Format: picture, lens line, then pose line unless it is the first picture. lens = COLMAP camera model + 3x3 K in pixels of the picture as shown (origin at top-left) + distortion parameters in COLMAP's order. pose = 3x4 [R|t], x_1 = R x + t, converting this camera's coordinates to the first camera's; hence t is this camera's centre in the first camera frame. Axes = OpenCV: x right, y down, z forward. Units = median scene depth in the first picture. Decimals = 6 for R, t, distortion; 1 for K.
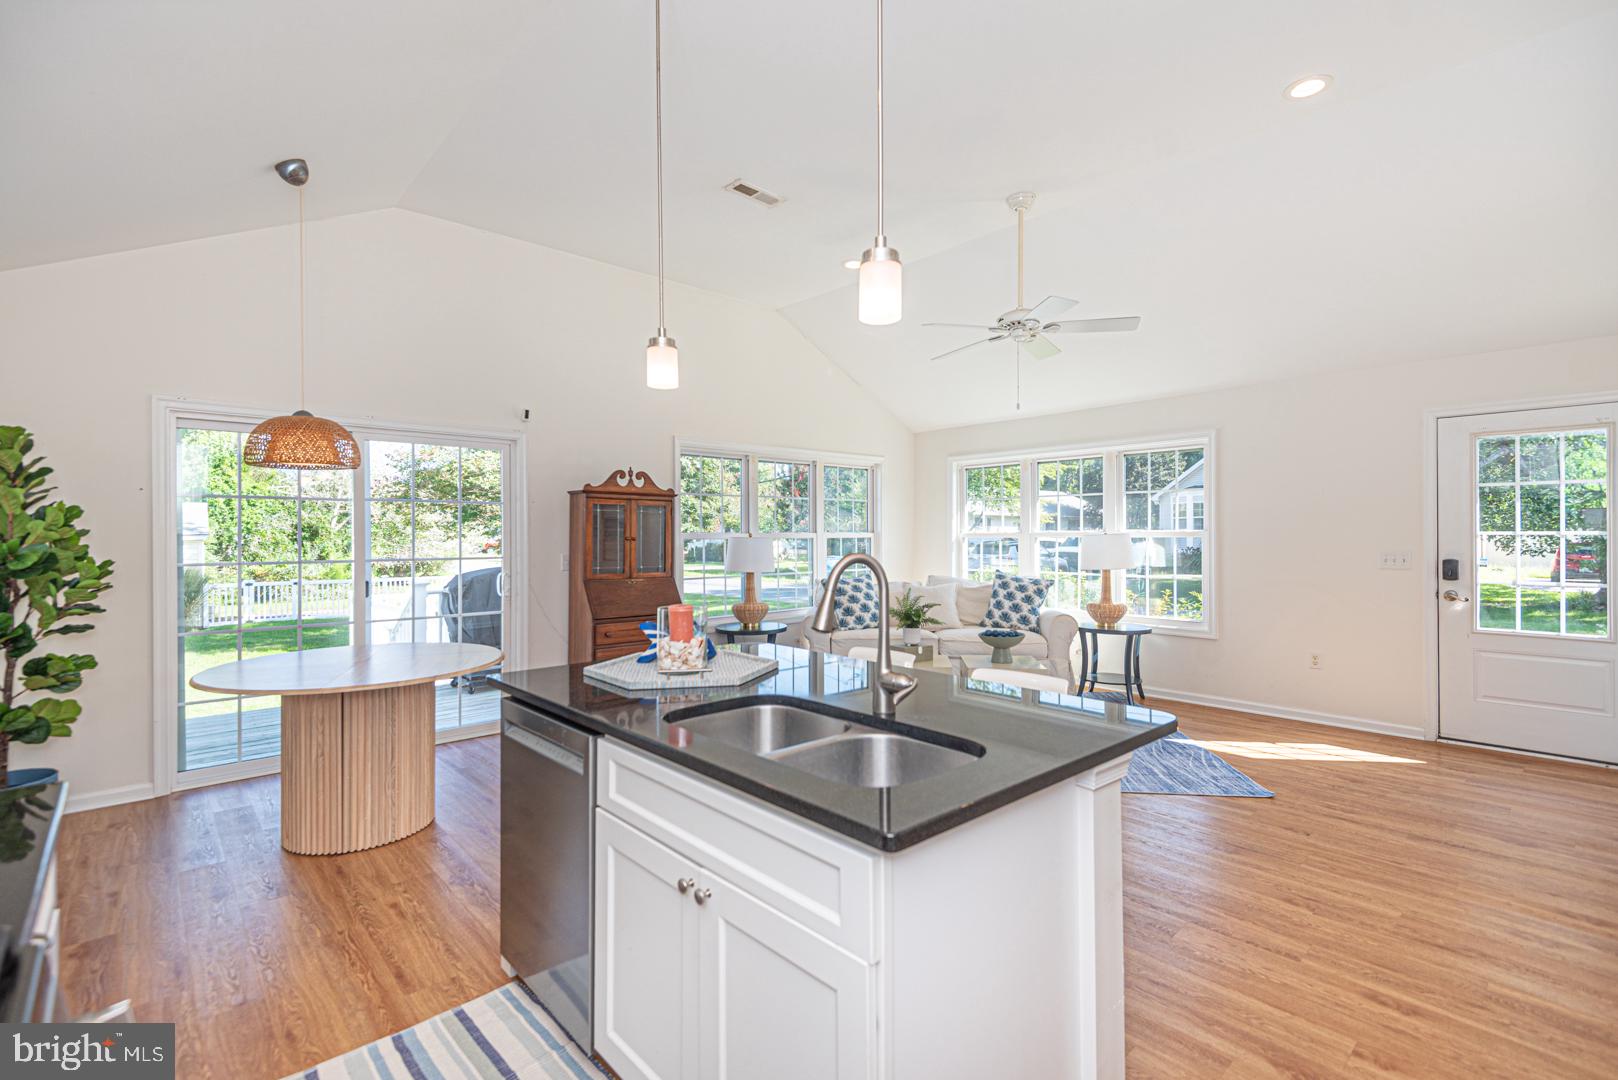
lens RADIAL K [[745.3, 0, 814.7], [0, 745.3, 521.6], [0, 0, 1]] dist [0.023677, -0.011672]
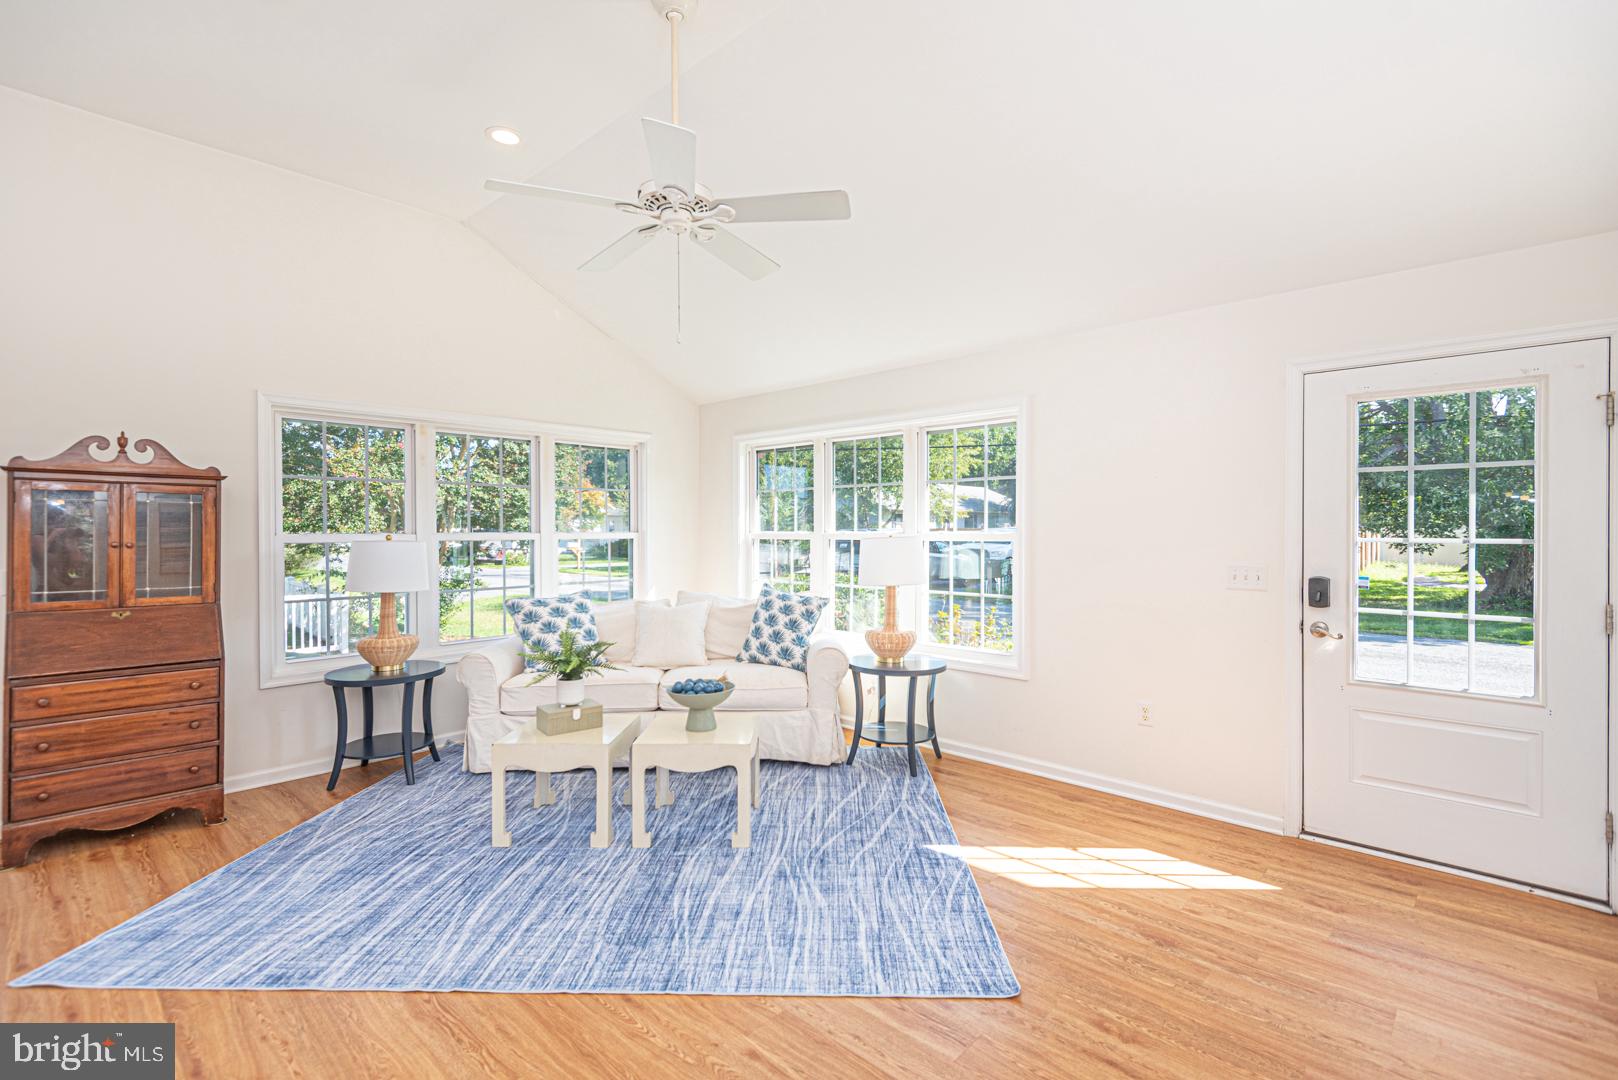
lens RADIAL K [[745.3, 0, 815.6], [0, 745.3, 521.3], [0, 0, 1]] dist [0.023677, -0.011672]
pose [[0.996647, 0.003471, 0.081753, 0.275624], [-0.003981, 0.999974, 0.006073, -0.003068], [-0.081730, -0.006378, 0.996634, 0.295887]]
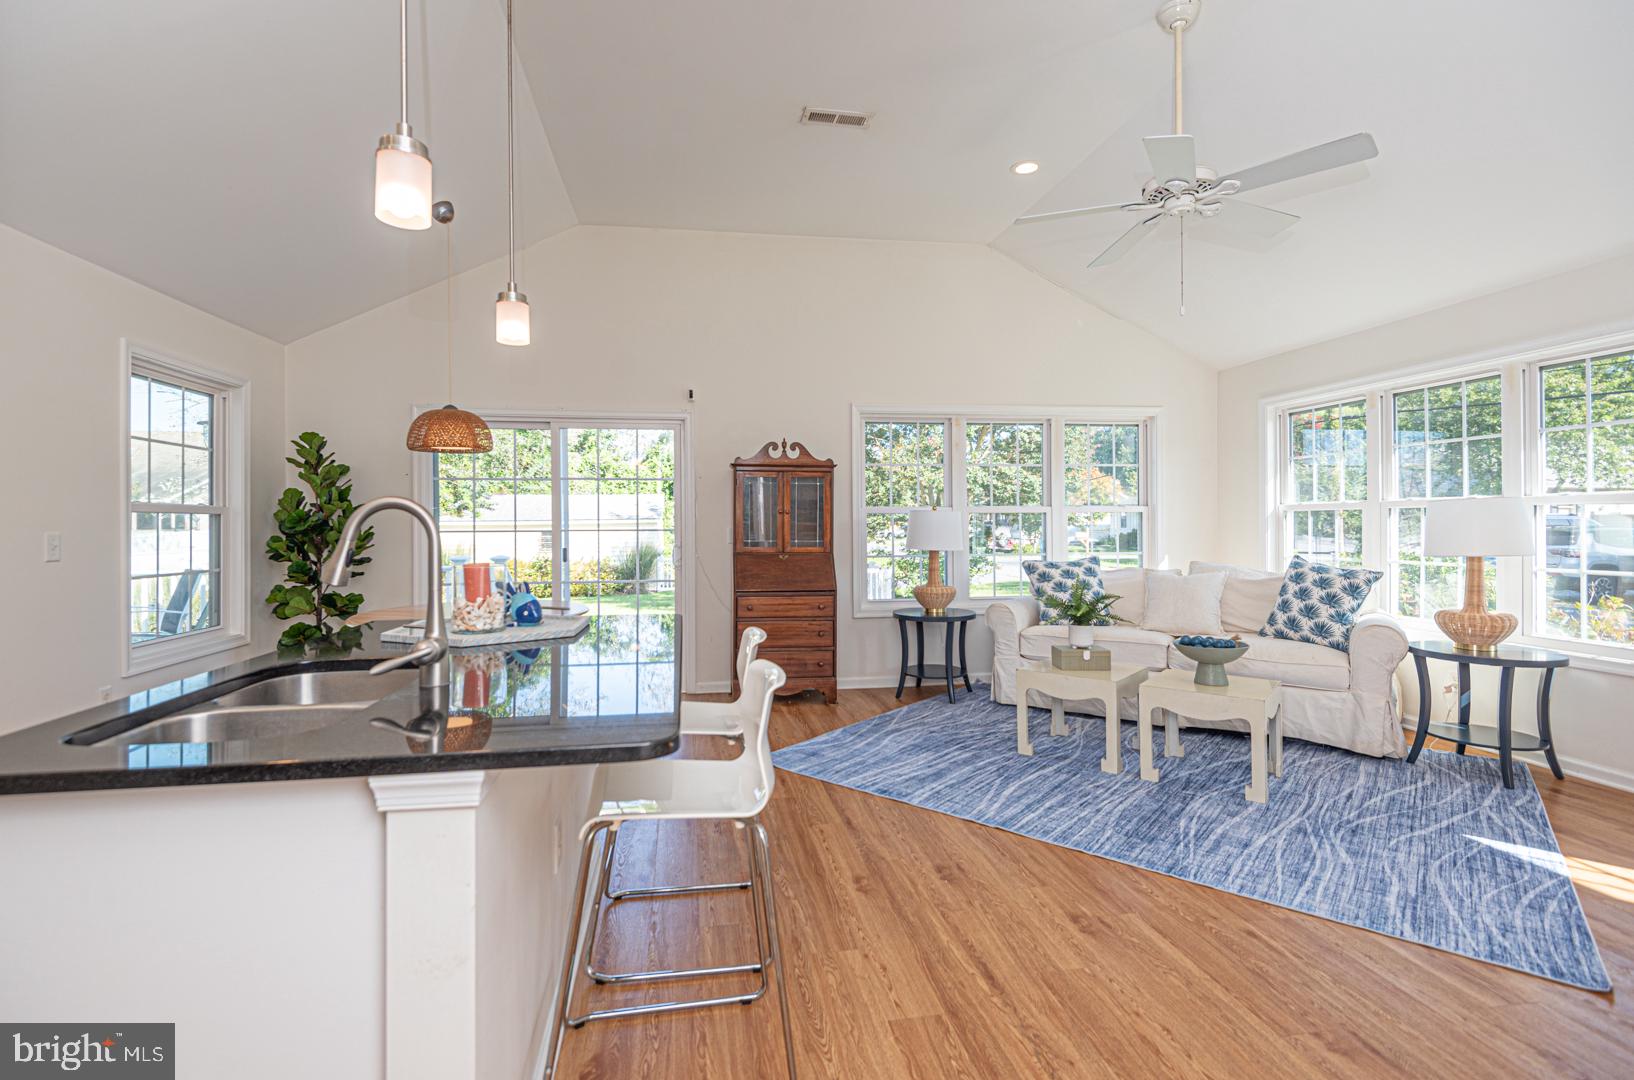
lens RADIAL K [[752.7, 0, 779.3], [0, 752.7, 523.7], [0, 0, 1]] dist [0.023677, -0.011672]
pose [[0.818408, 0.001989, -0.574634, 0.302937], [0.010606, 0.999771, 0.018565, 0.019565], [0.574540, -0.021288, 0.818200, 0.173712]]
